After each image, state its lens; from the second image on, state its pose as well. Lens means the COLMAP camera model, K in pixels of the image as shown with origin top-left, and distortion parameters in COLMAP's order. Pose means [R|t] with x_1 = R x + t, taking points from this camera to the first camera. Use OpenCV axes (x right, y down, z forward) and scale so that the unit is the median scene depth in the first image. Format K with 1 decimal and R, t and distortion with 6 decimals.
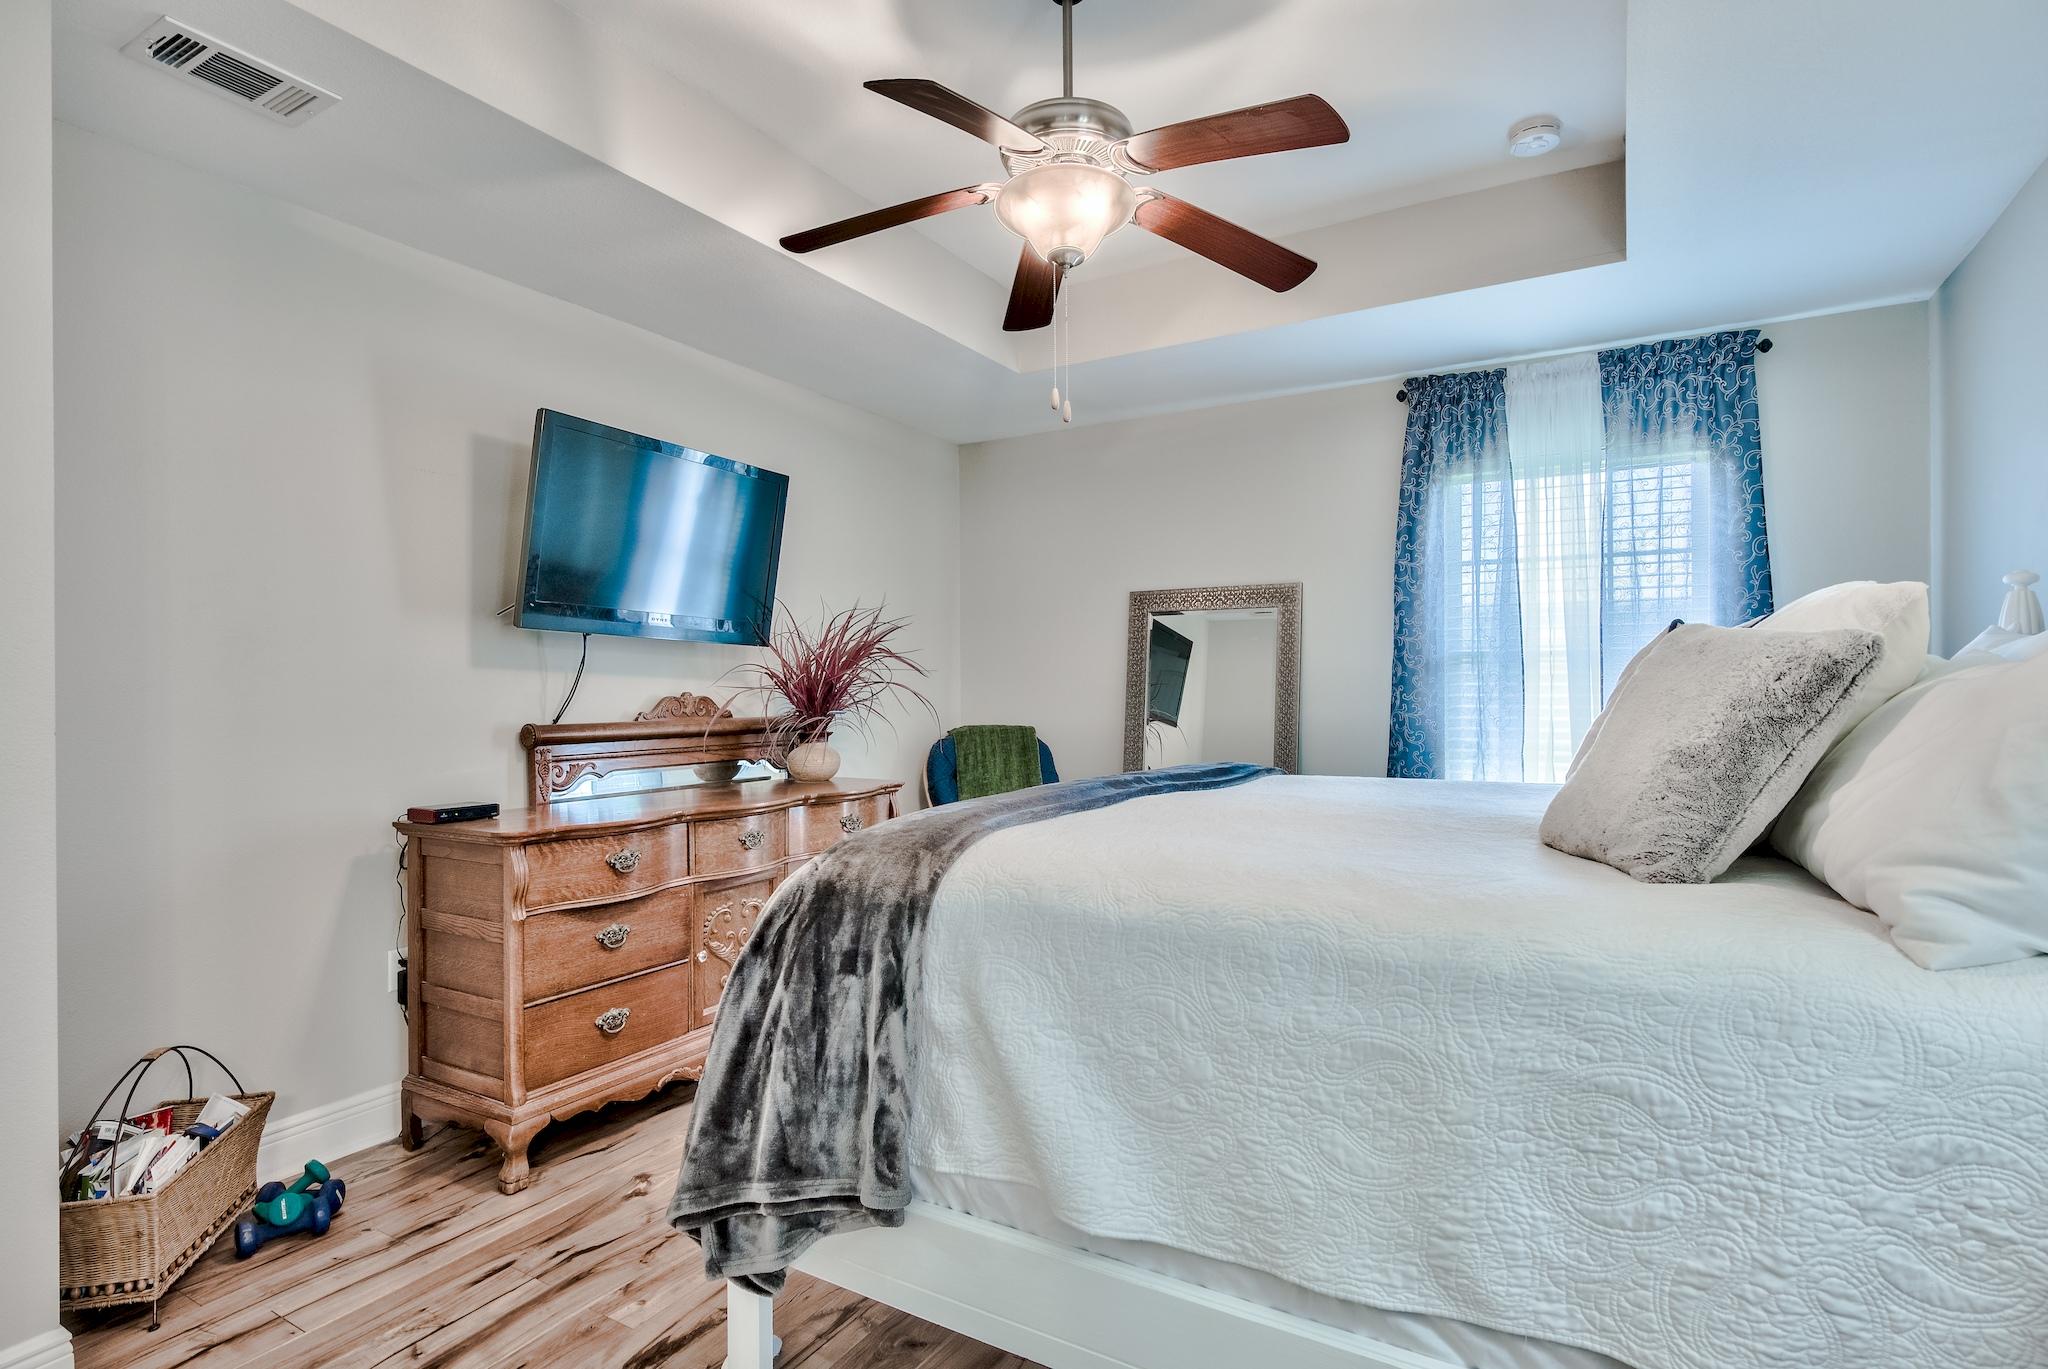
lens RADIAL K [[1000.1, 0, 1002.2], [0, 1000.1, 686.6], [0, 0, 1]] dist [0.000035, -0.000256]
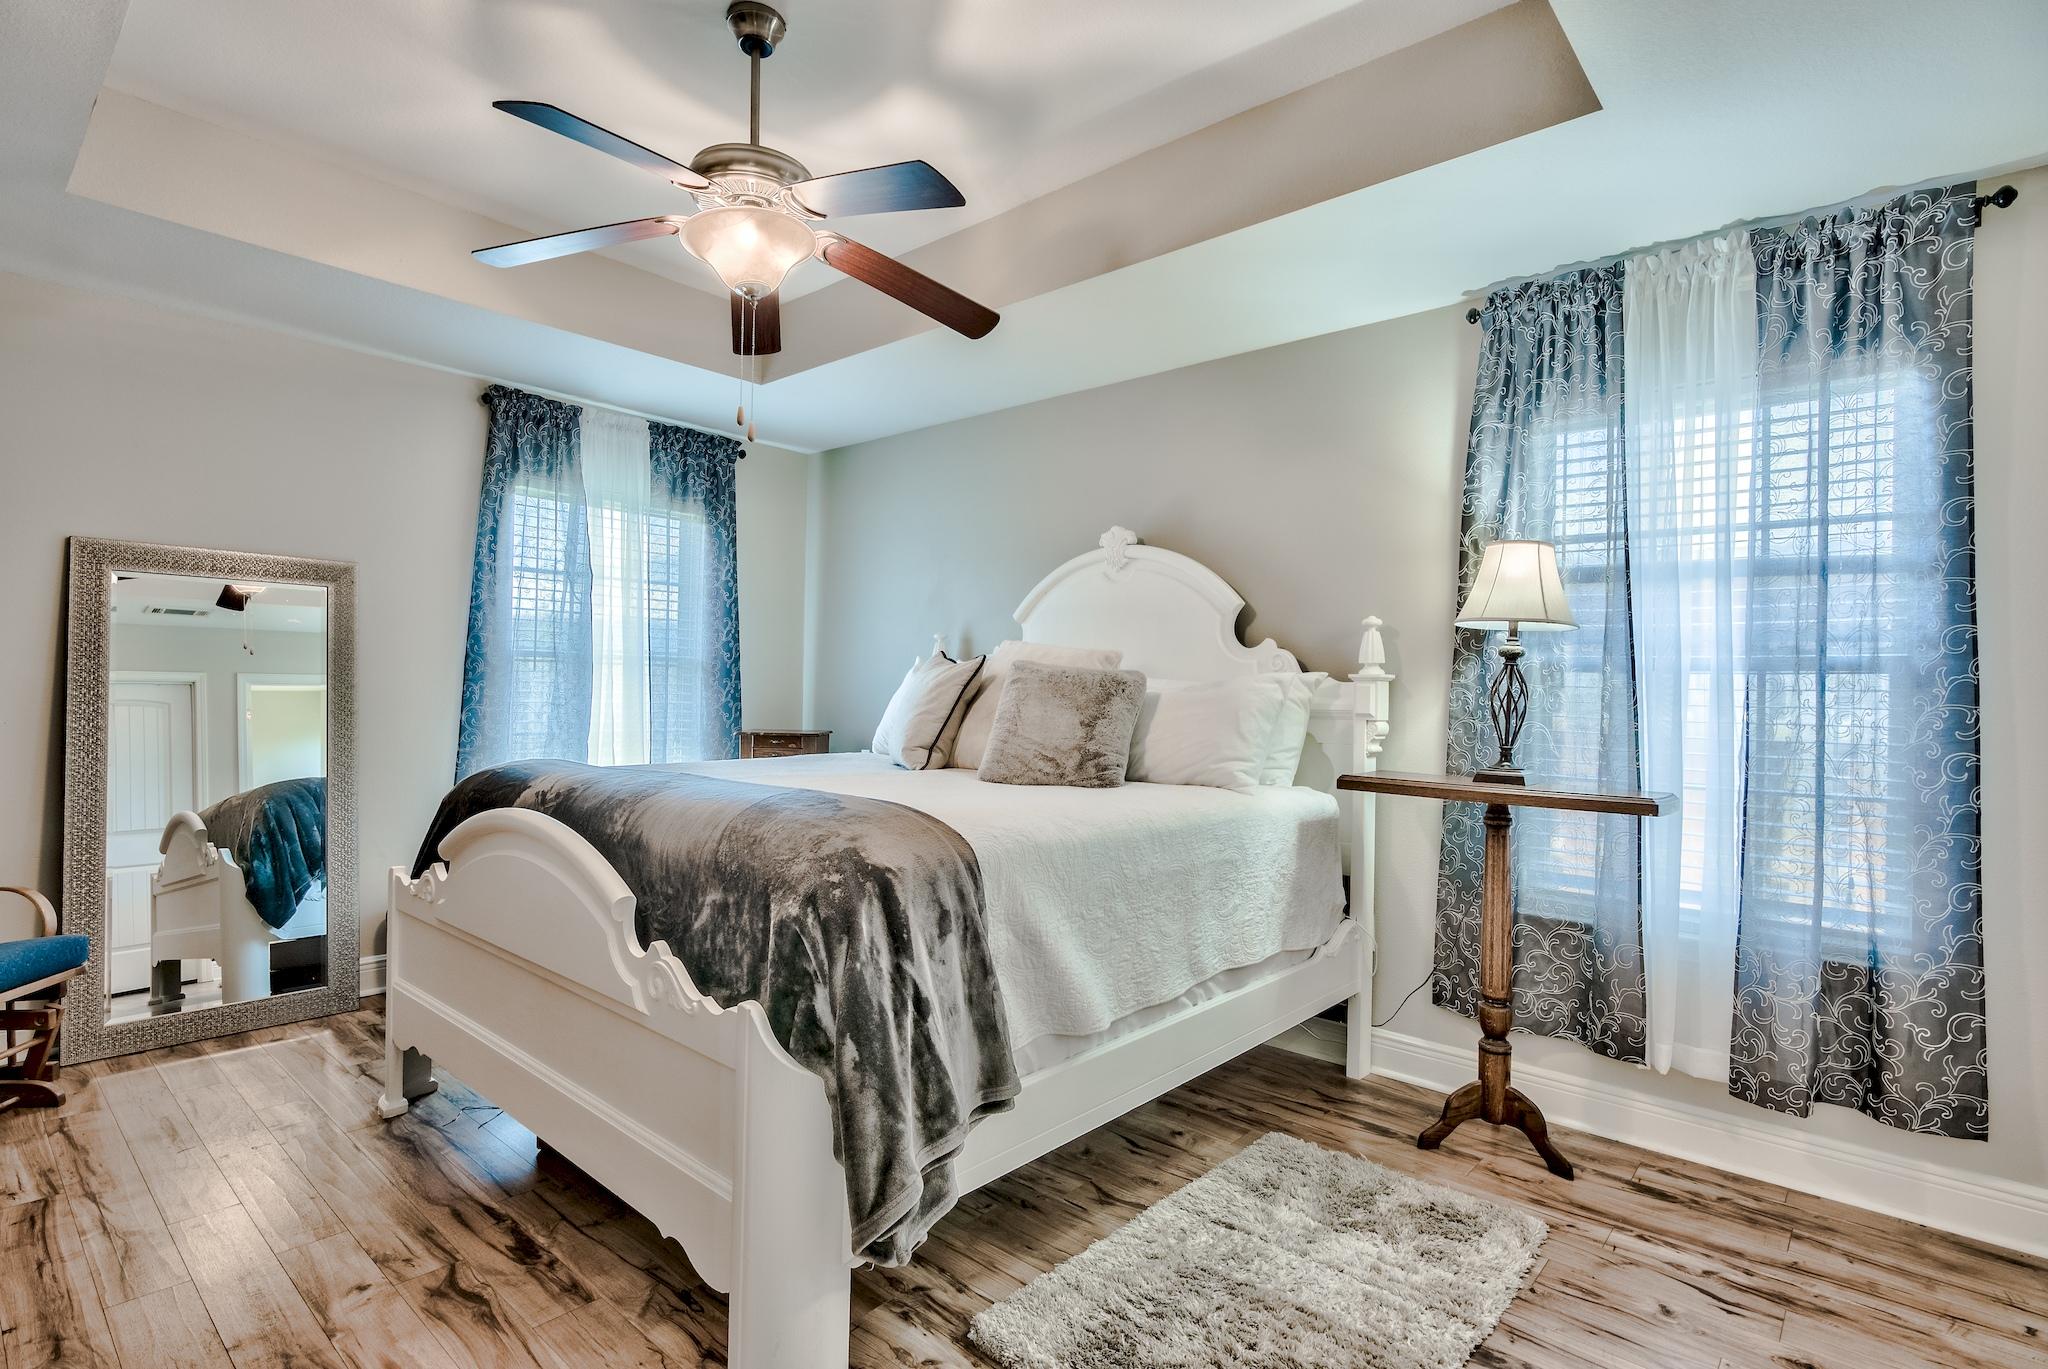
lens RADIAL K [[1000.1, 0, 1002.2], [0, 1000.1, 686.6], [0, 0, 1]] dist [0.000035, -0.000256]
pose [[0.215876, 0.010872, 0.976360, -0.561413], [-0.021116, 0.999756, -0.006464, 0.000311], [-0.976193, -0.019221, 0.216053, 0.298066]]
